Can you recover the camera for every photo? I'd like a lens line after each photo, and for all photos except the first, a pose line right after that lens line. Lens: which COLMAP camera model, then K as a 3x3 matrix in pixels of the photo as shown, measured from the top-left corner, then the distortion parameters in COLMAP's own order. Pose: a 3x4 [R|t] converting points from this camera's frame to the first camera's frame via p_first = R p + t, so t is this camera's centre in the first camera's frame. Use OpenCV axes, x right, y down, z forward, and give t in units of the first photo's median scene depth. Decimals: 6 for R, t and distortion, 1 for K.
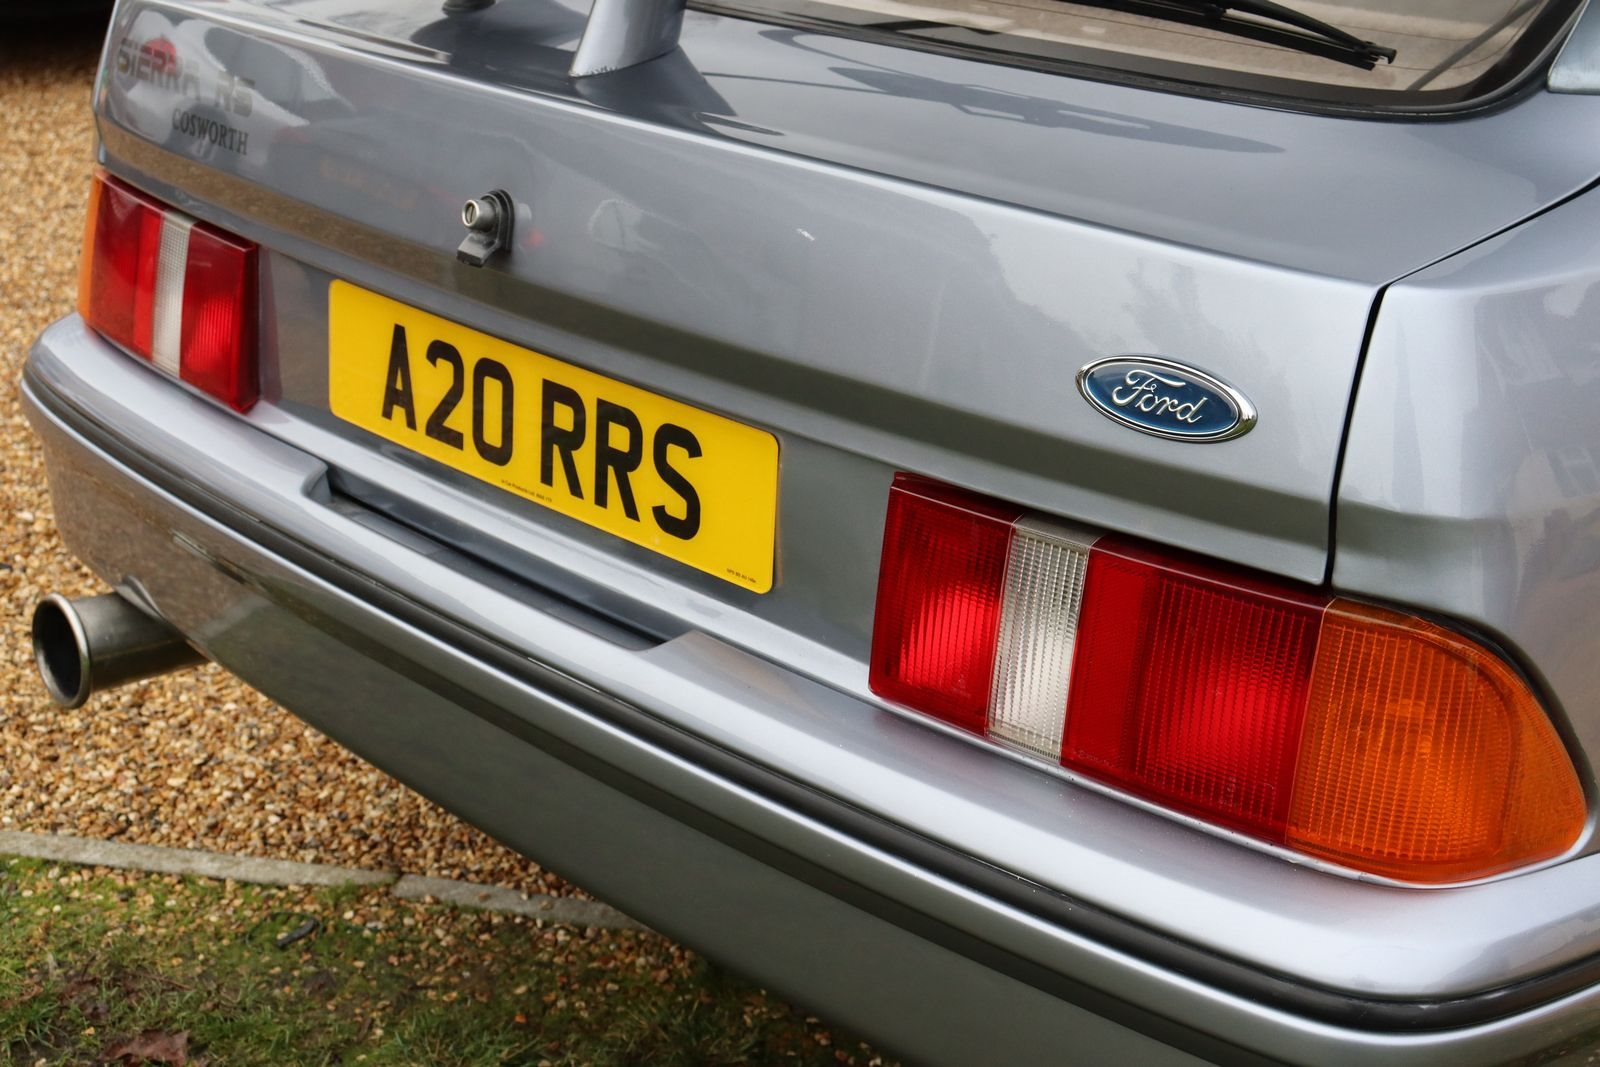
lens RADIAL K [[2404.8, 0, 800.0], [0, 2404.8, 533.5], [0, 0, 1]] dist [0.122635, 0.037833]
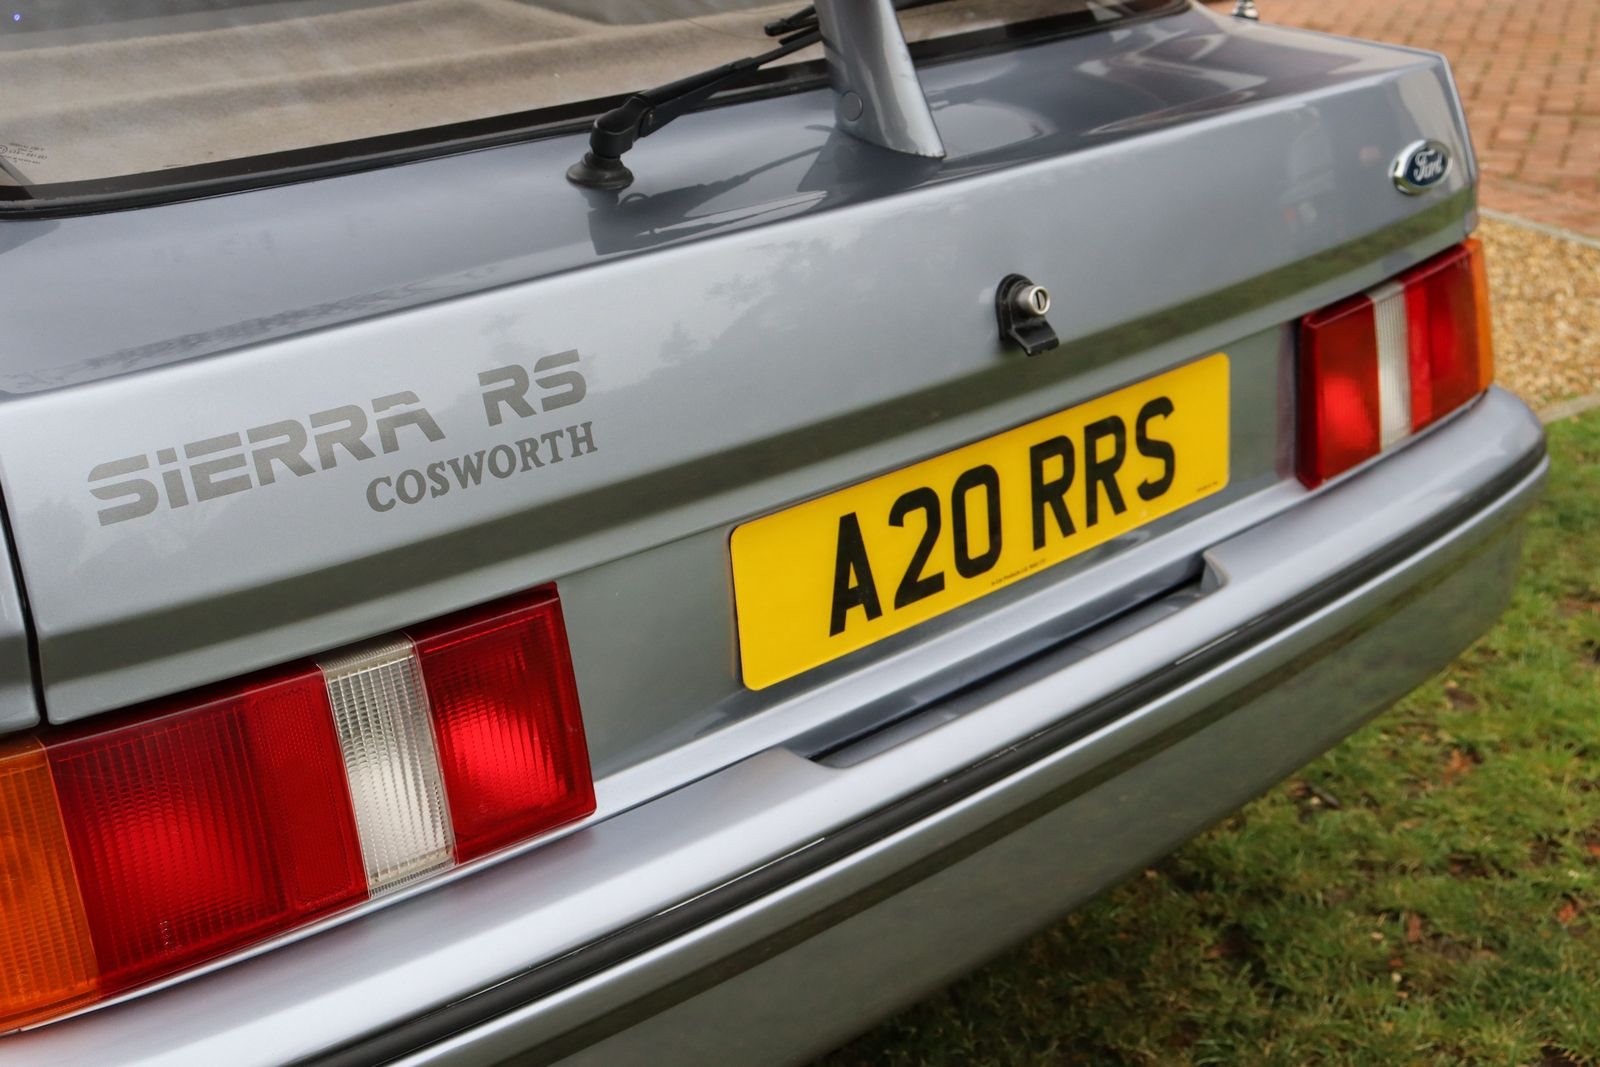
lens RADIAL K [[2089.1, 0, 800.0], [0, 2089.1, 533.5], [0, 0, 1]] dist [-0.011285, 0.464698]
pose [[0.002102, -0.370001, 0.929029, -0.916633], [0.394514, 0.853984, 0.339221, -0.362077], [-0.918887, 0.365802, 0.147765, 0.972741]]
